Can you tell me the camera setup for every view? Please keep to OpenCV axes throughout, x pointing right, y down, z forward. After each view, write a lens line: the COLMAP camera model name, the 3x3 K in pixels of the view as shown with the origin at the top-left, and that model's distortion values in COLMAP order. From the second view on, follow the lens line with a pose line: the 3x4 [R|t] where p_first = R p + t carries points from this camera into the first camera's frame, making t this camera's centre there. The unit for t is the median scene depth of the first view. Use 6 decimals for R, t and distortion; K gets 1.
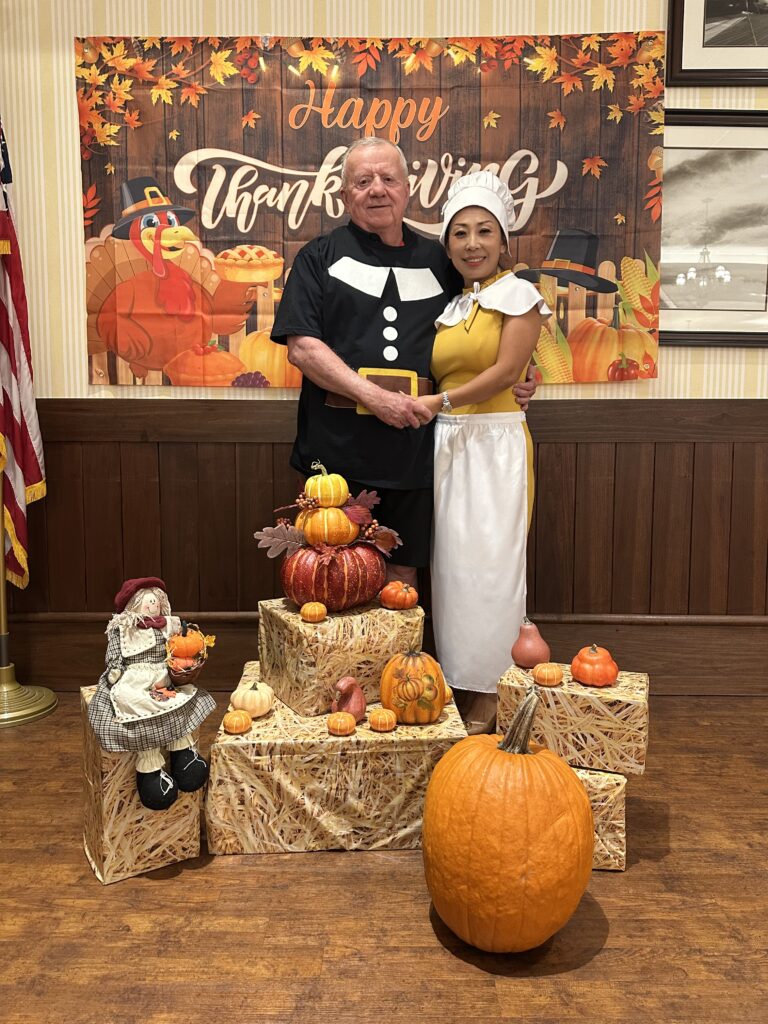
lens RADIAL K [[733.6, 0, 384.7], [0, 733.6, 512.2], [0, 0, 1]] dist [0.040956, -0.045009]
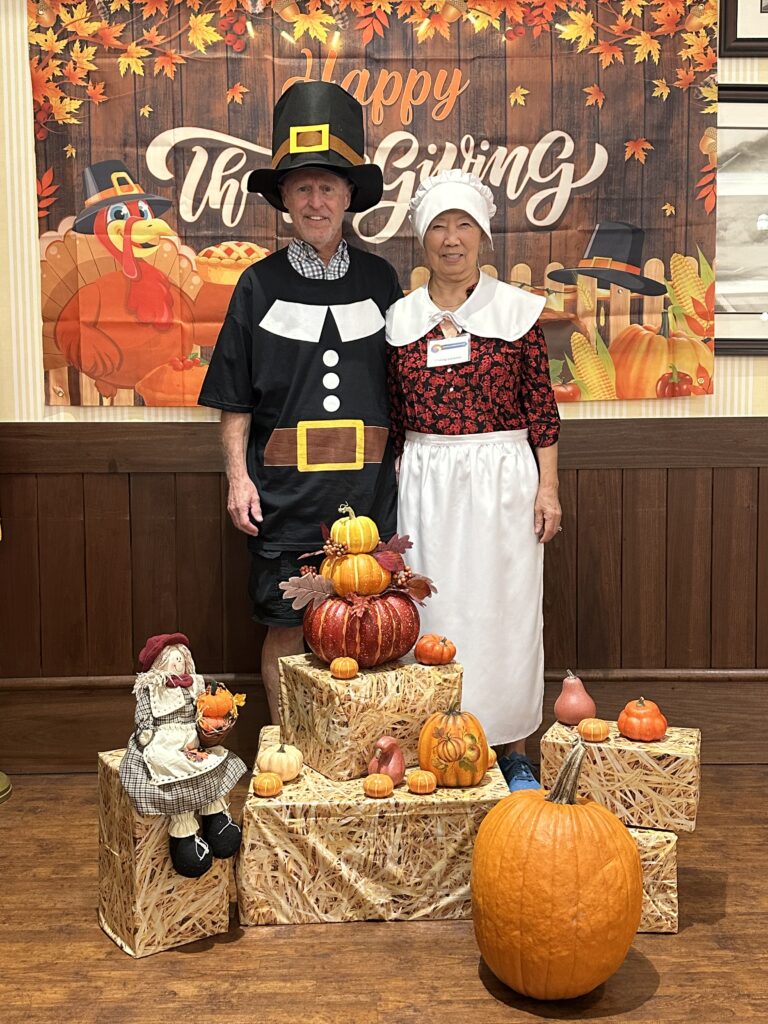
lens RADIAL K [[1077.5, 0, 385.2], [0, 1077.5, 517.3], [0, 0, 1]] dist [0.166650, -0.331649]
pose [[0.999318, -0.011719, 0.035020, -0.061359], [0.012207, 0.999831, -0.013740, -0.024906], [-0.034853, 0.014158, 0.999292, -0.263002]]
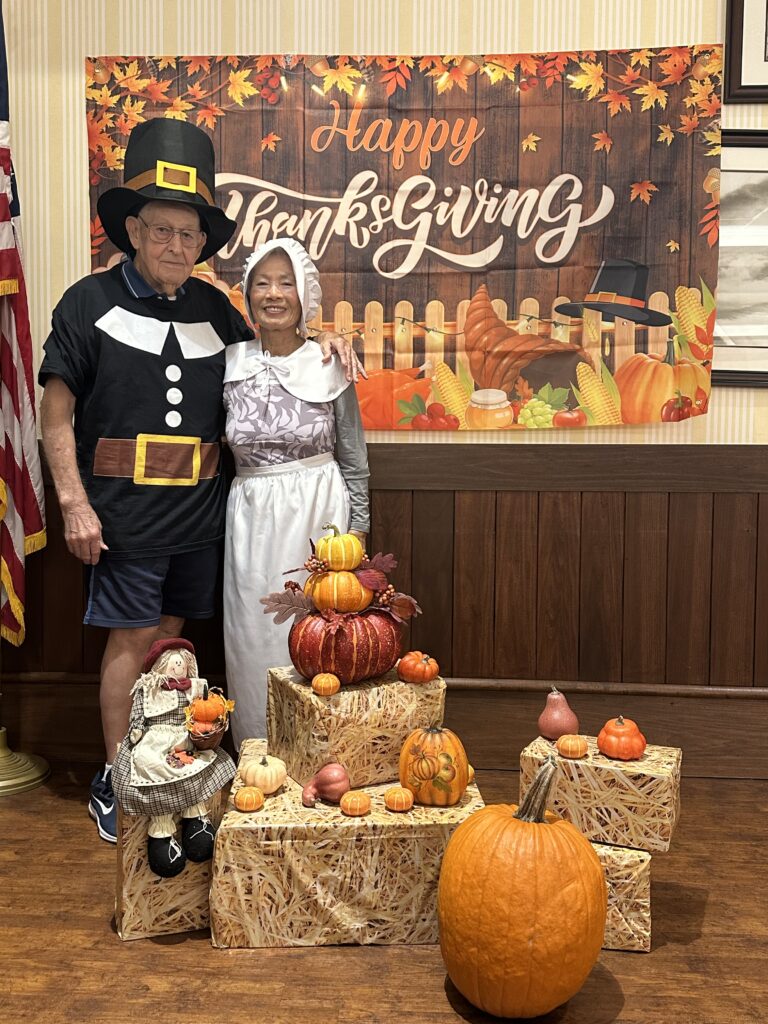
lens RADIAL K [[947.5, 0, 381.2], [0, 947.5, 511.1], [0, 0, 1]] dist [0.092425, -0.144179]
pose [[0.999091, 0.010167, -0.041395, 0.012385], [-0.011637, 0.999305, -0.035424, -0.027259], [0.041006, 0.035874, 0.998515, -0.181960]]
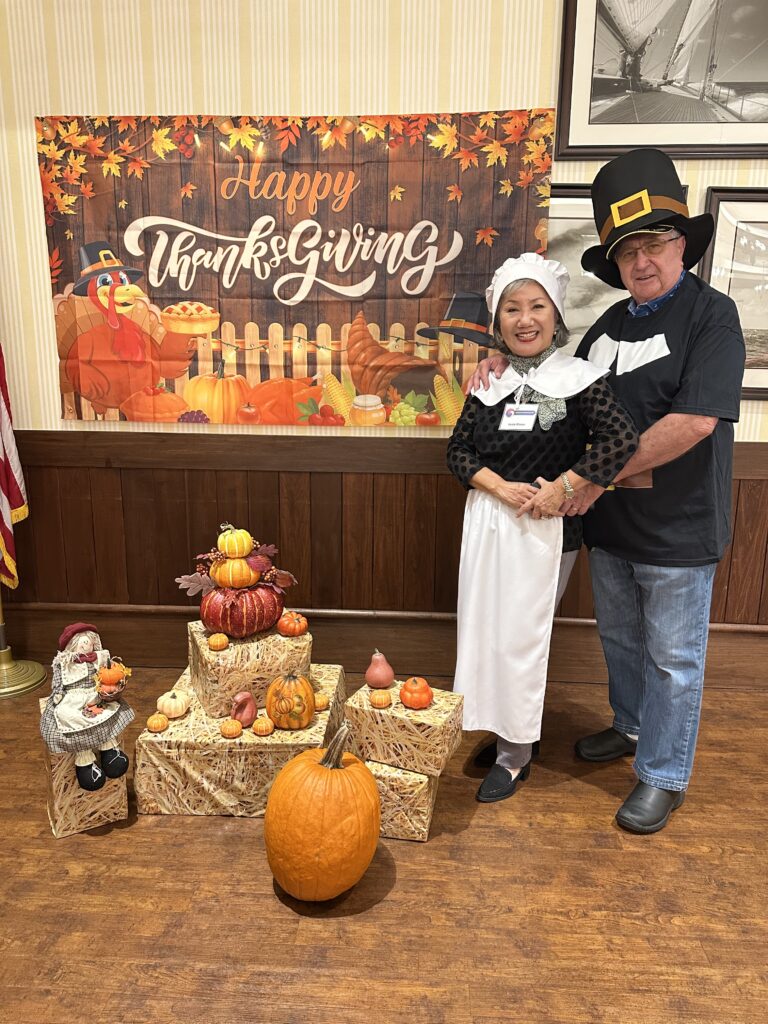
lens RADIAL K [[740.1, 0, 385.6], [0, 740.1, 510.7], [0, 0, 1]] dist [0.050306, -0.064402]
pose [[0.998730, 0.018978, -0.046671, 0.188487], [-0.012939, 0.991888, 0.126456, -0.191335], [0.048692, -0.125691, 0.990874, -0.193788]]
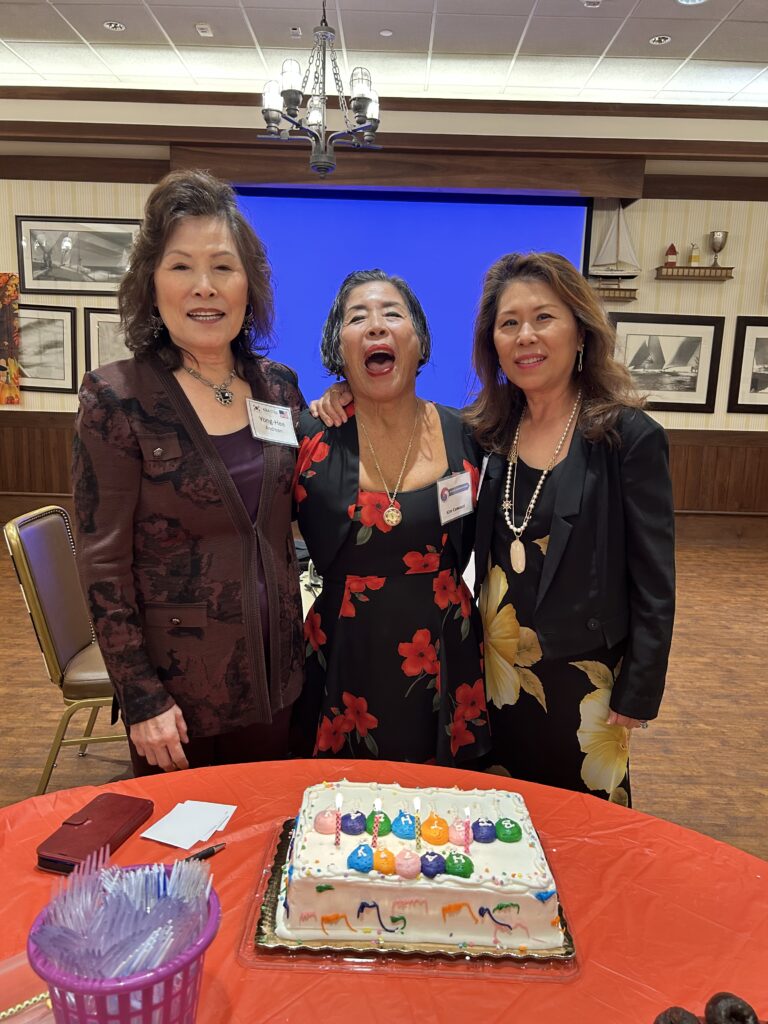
lens RADIAL K [[761.3, 0, 384.2], [0, 761.3, 510.1], [0, 0, 1]] dist [0.027097, 0.000384]
pose [[0.999454, 0.031063, -0.011288, 1.750971], [-0.029770, 0.994469, 0.100722, -0.118008], [0.014354, -0.100331, 0.994851, -1.820390]]
